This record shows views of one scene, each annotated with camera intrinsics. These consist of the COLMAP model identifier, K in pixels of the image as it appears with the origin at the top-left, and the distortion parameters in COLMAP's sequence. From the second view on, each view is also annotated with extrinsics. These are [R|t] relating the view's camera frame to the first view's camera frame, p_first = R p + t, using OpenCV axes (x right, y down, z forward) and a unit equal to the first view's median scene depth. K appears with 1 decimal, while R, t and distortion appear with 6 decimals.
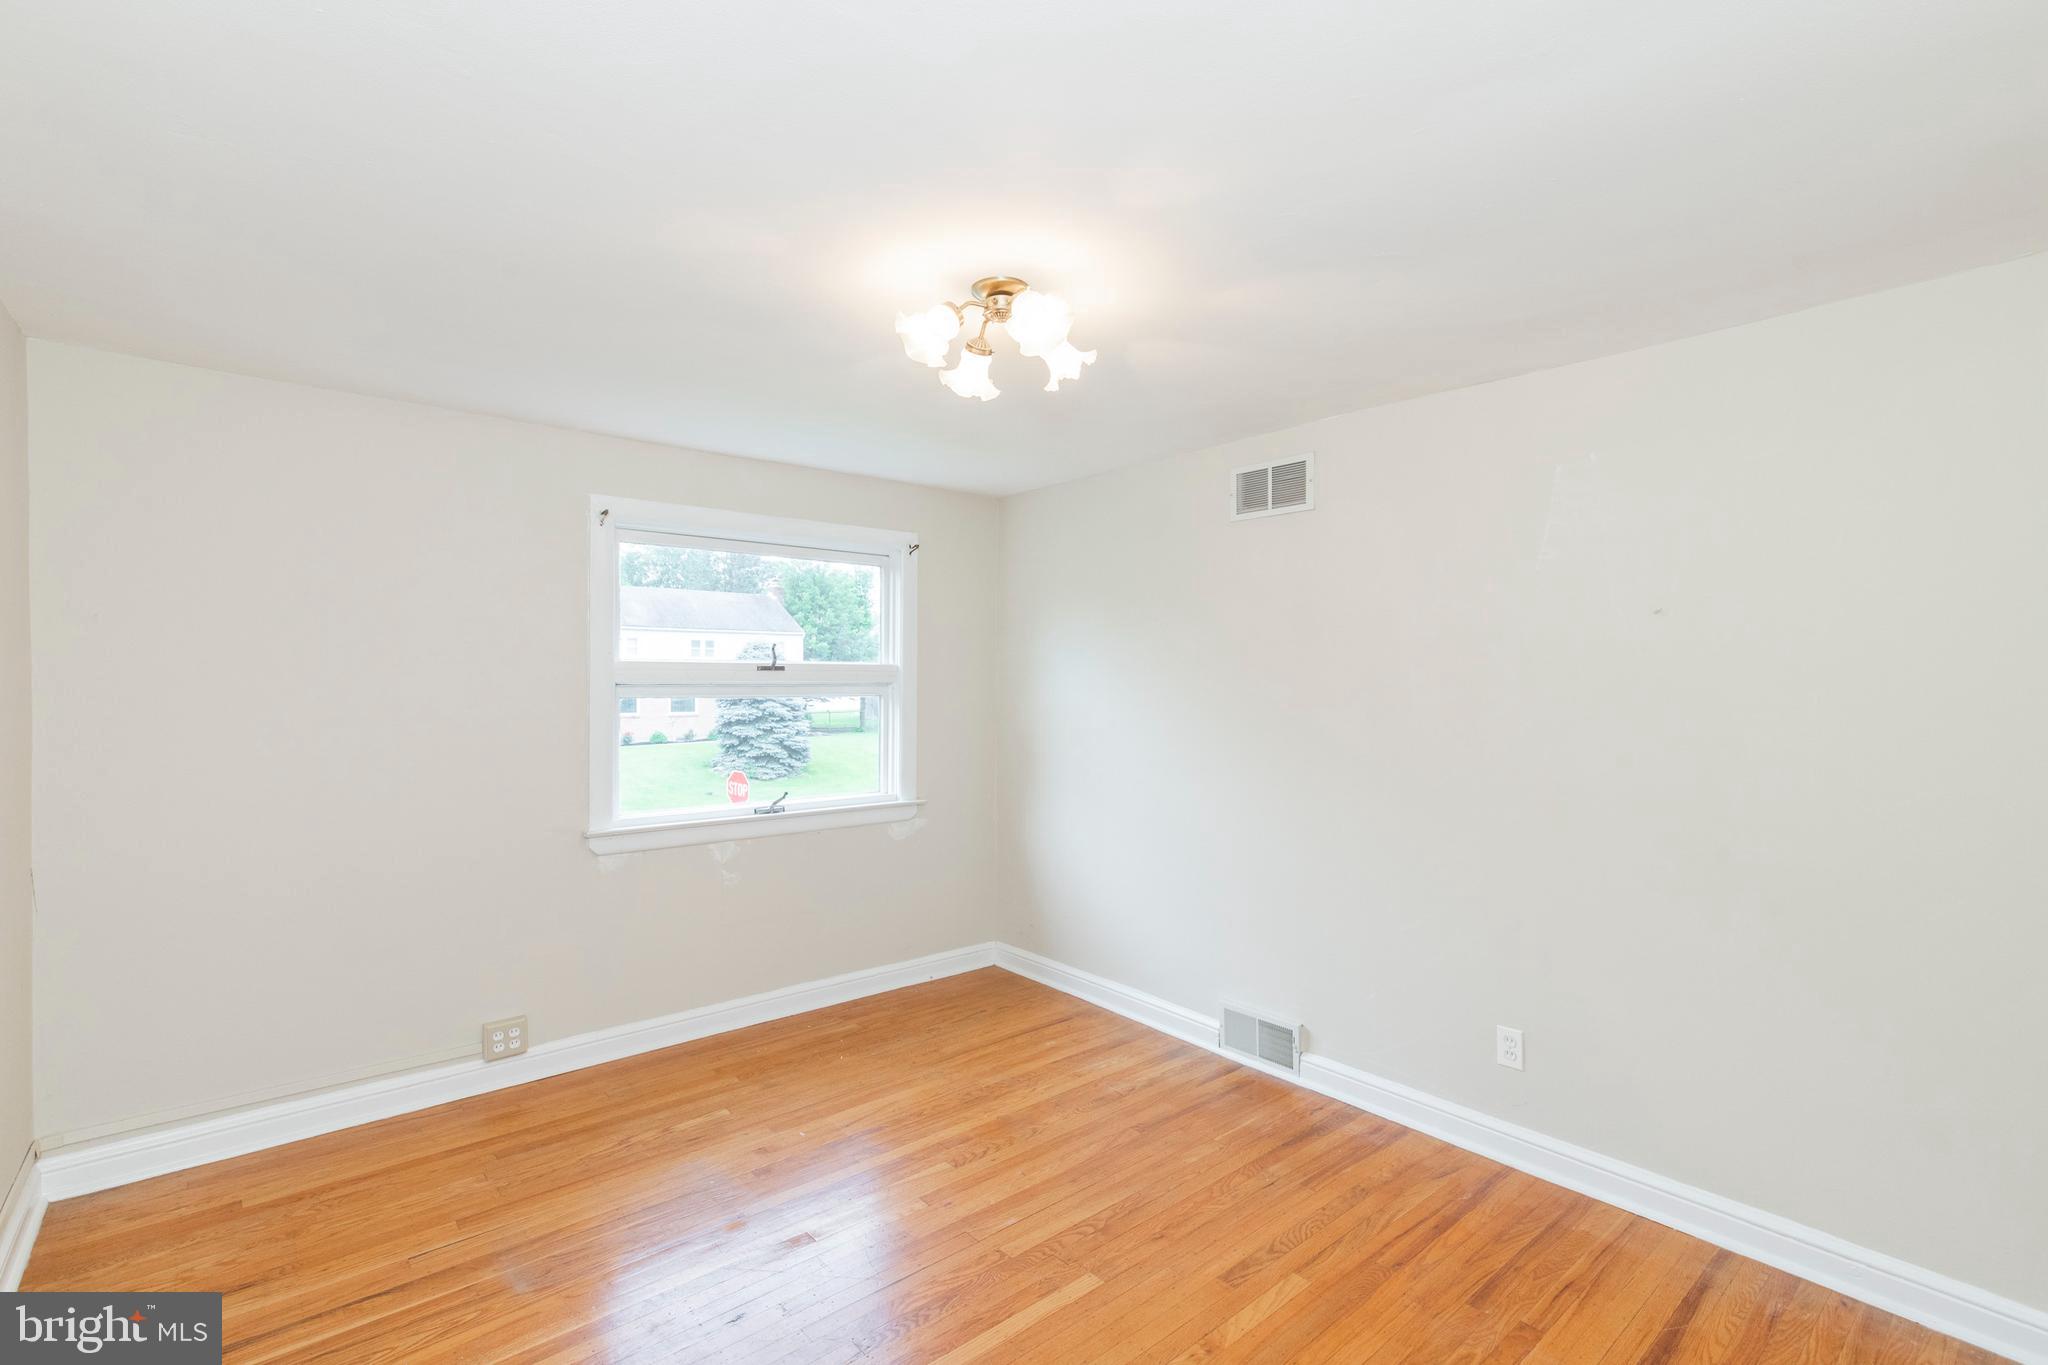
lens RADIAL K [[931.9, 0, 1027.8], [0, 931.9, 681.2], [0, 0, 1]] dist [0.001190, -0.000215]
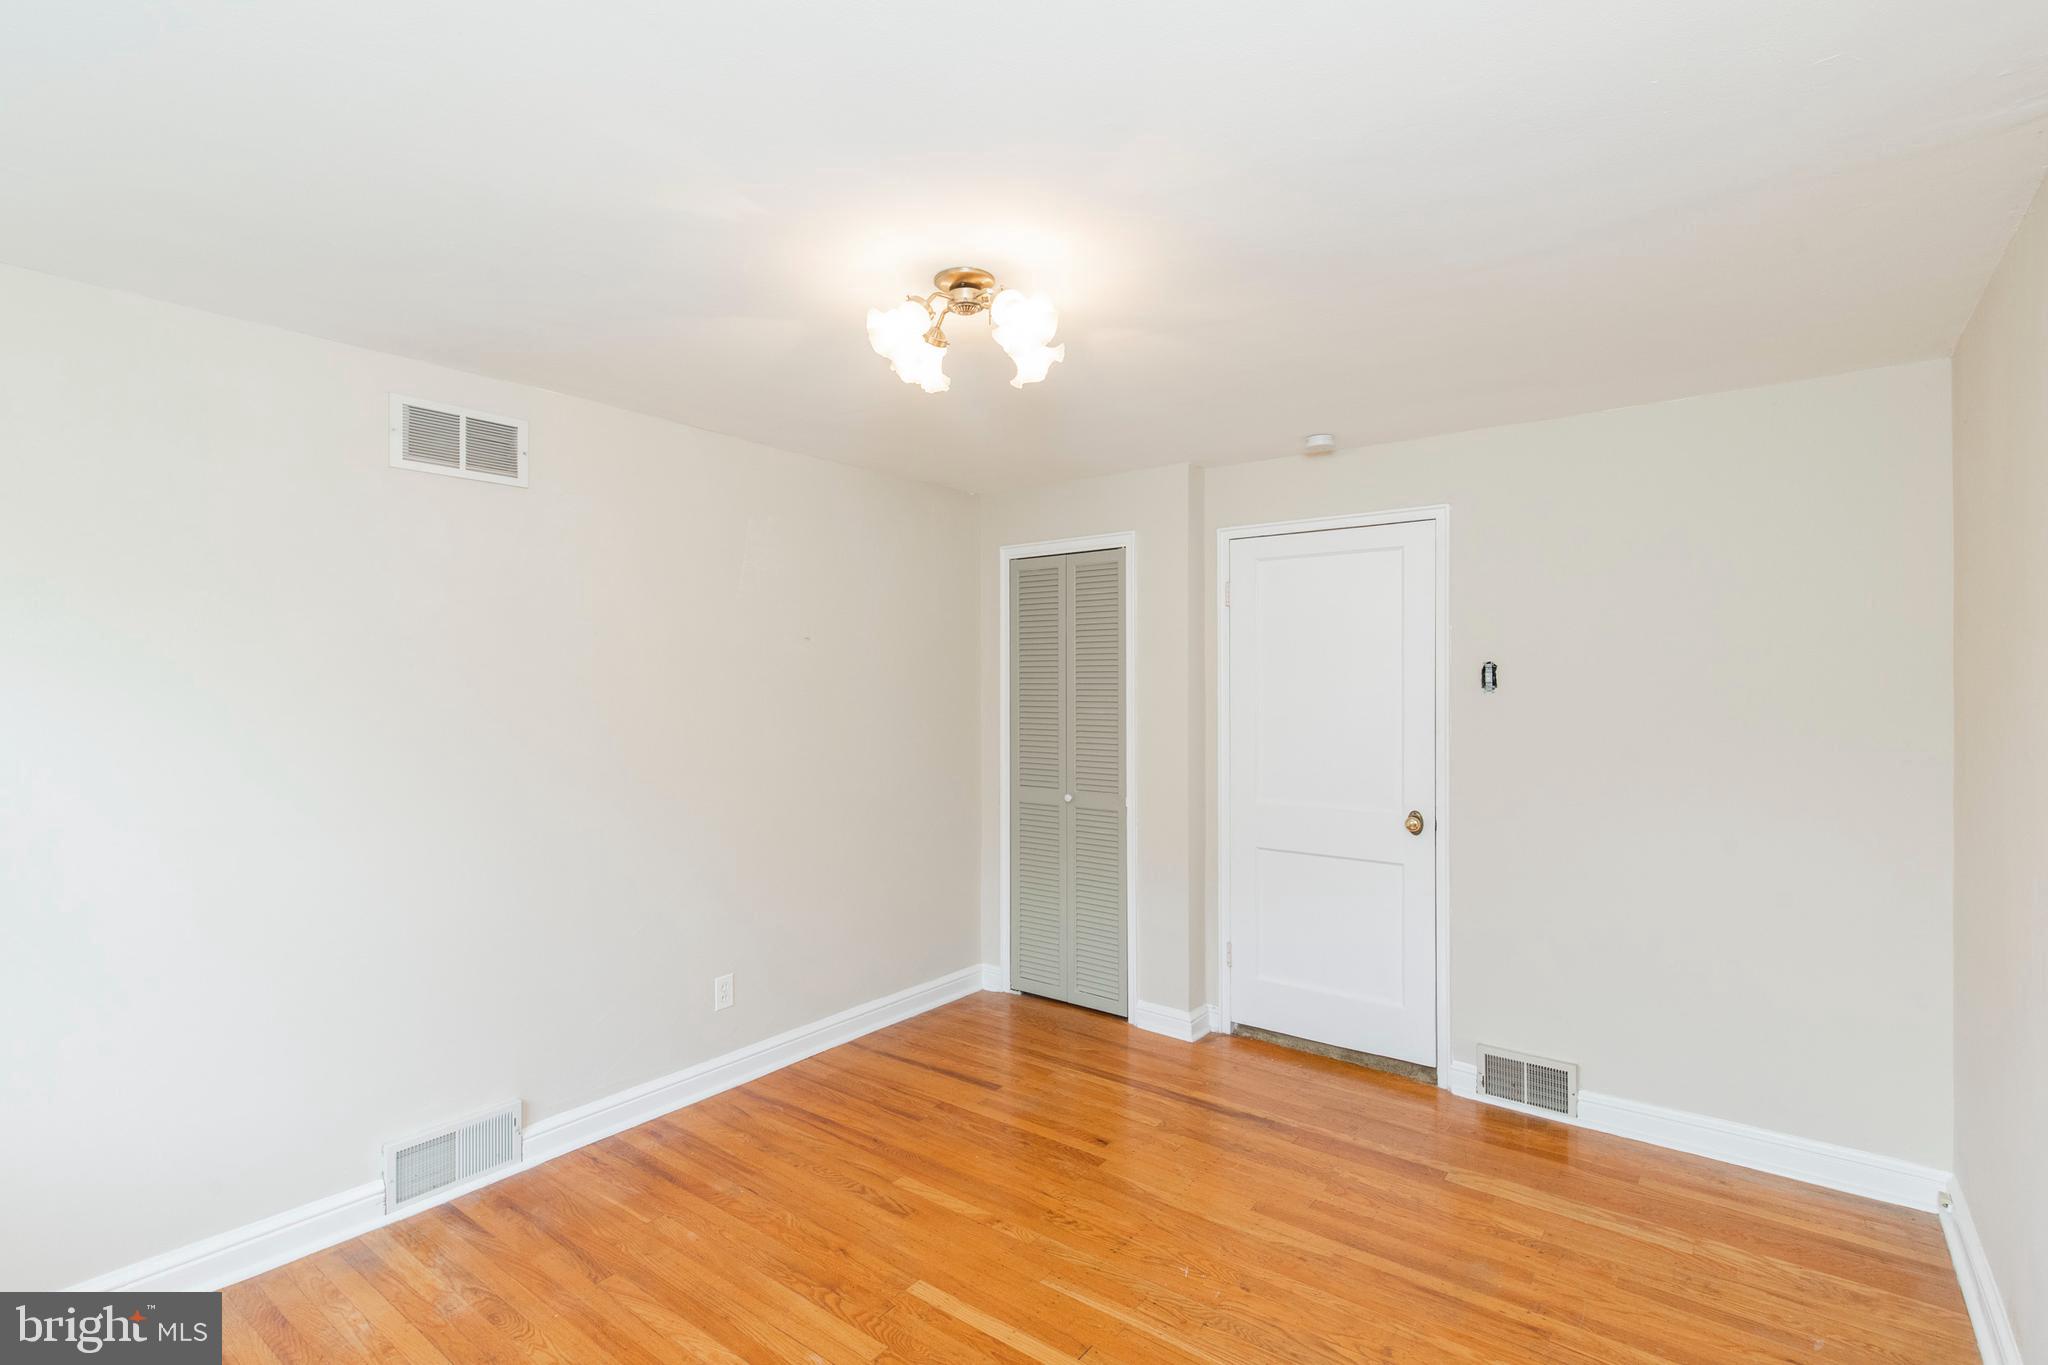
lens RADIAL K [[961.8, 0, 1024.0], [0, 961.8, 682.5], [0, 0, 1]] dist [0.003493, 0.000215]
pose [[-0.206878, -0.010198, 0.978314, -0.684569], [-0.001749, 0.999948, 0.010053, -0.017459], [-0.978365, 0.000368, -0.206885, 0.777913]]
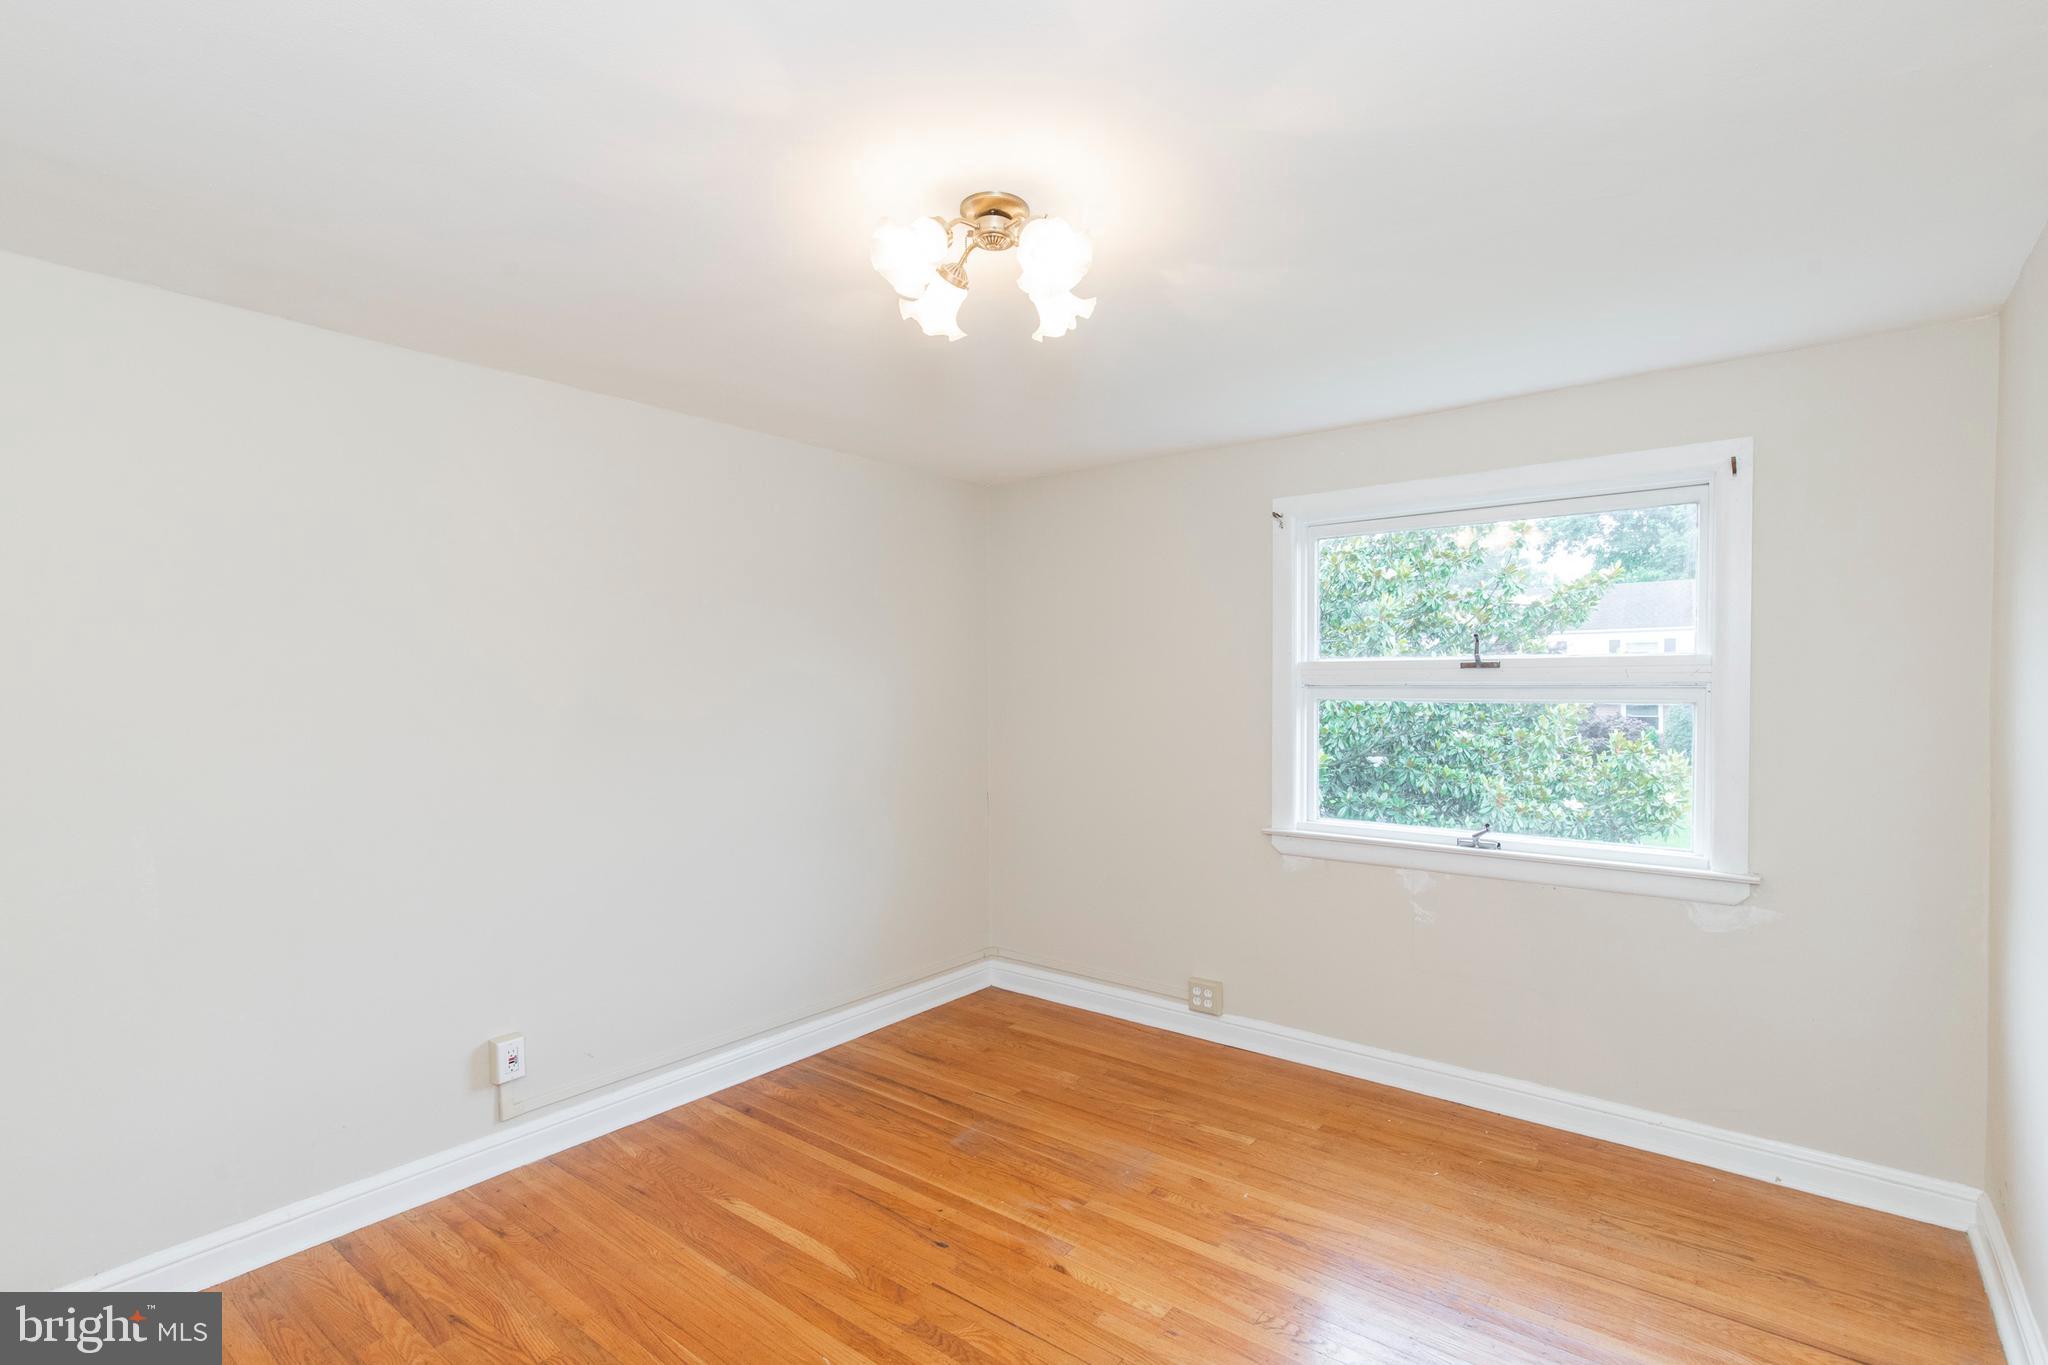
lens RADIAL K [[924.8, 0, 1024.4], [0, 924.8, 700.2], [0, 0, 1]] dist [-0.000132, -0.000247]
pose [[0.215420, 0.007515, -0.976493, 0.560224], [-0.006064, 0.999961, 0.006358, 0.017557], [0.976503, 0.004552, 0.215458, 0.614246]]
